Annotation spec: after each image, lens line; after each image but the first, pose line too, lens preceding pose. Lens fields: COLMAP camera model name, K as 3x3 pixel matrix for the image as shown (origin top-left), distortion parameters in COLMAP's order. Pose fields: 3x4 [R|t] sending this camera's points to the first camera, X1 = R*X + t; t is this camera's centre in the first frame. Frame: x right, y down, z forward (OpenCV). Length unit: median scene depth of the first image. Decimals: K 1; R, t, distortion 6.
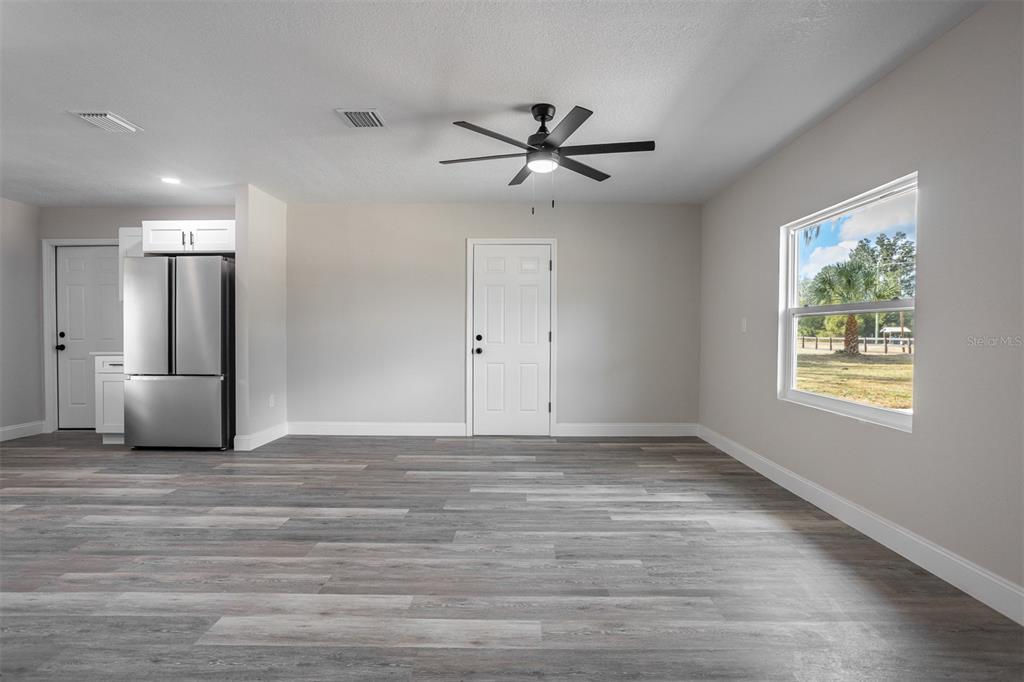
lens RADIAL K [[522.8, 0, 516.4], [0, 522.8, 348.2], [0, 0, 1]] dist [-0.055126, 0.036343]
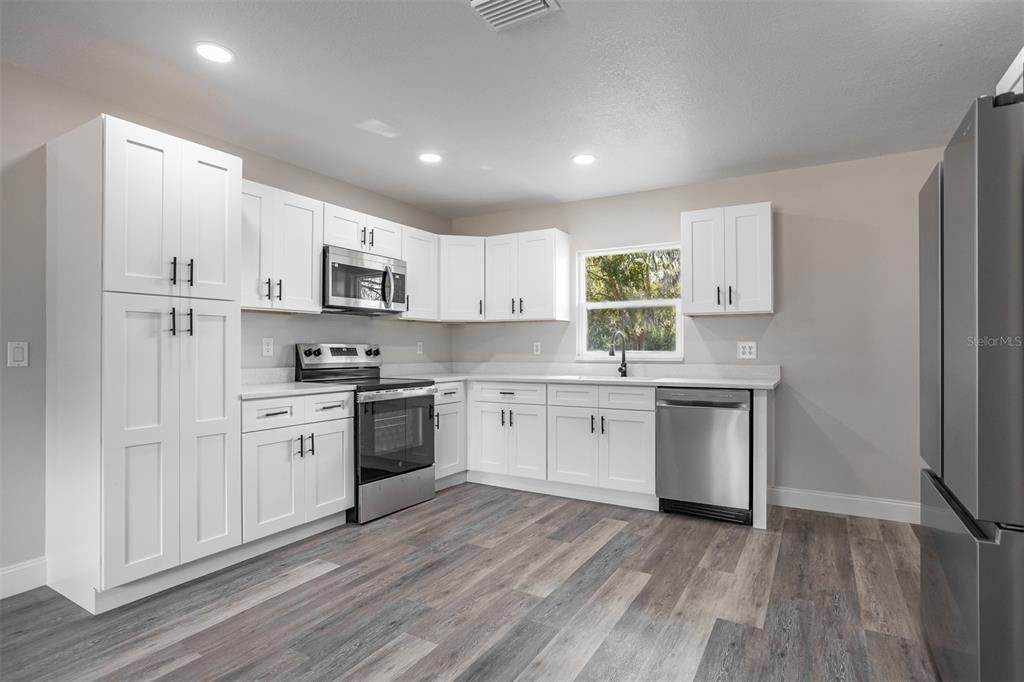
lens RADIAL K [[522.8, 0, 516.4], [0, 522.8, 348.2], [0, 0, 1]] dist [-0.055126, 0.036343]
pose [[-0.494392, -0.000768, -0.869239, -0.300405], [-0.026332, 0.999554, 0.014094, -0.057297], [0.868840, 0.029857, -0.494191, 1.322105]]
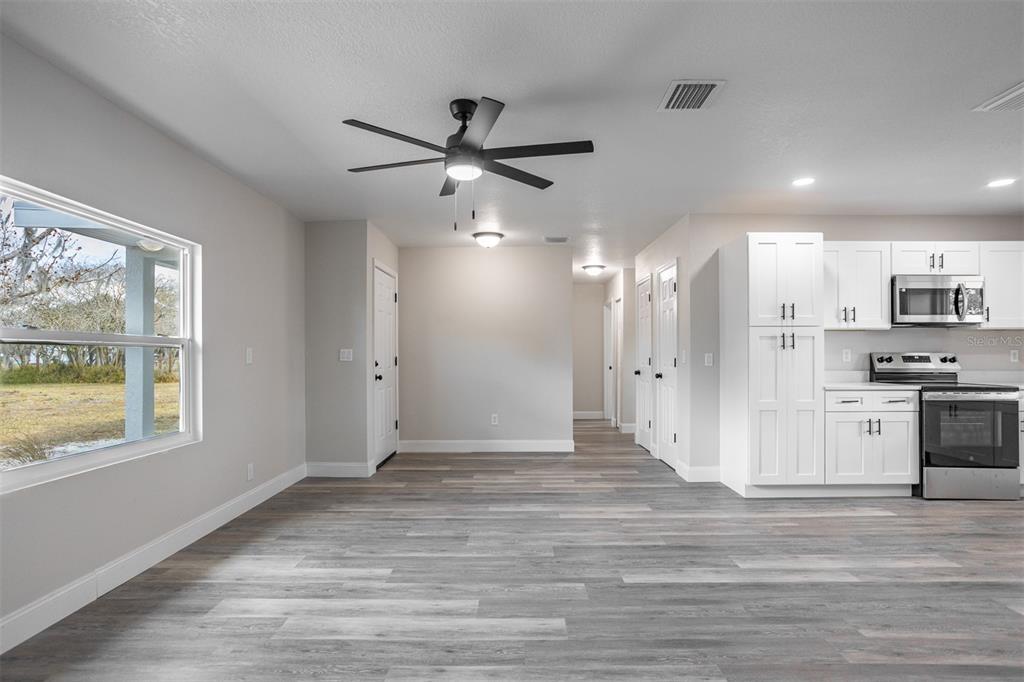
lens RADIAL K [[522.8, 0, 516.4], [0, 522.8, 348.2], [0, 0, 1]] dist [-0.055126, 0.036343]
pose [[-0.999991, -0.000213, -0.004295, -0.030719], [-0.000281, 0.999876, 0.015749, -0.074501], [0.004291, 0.015750, -0.999867, 1.805517]]
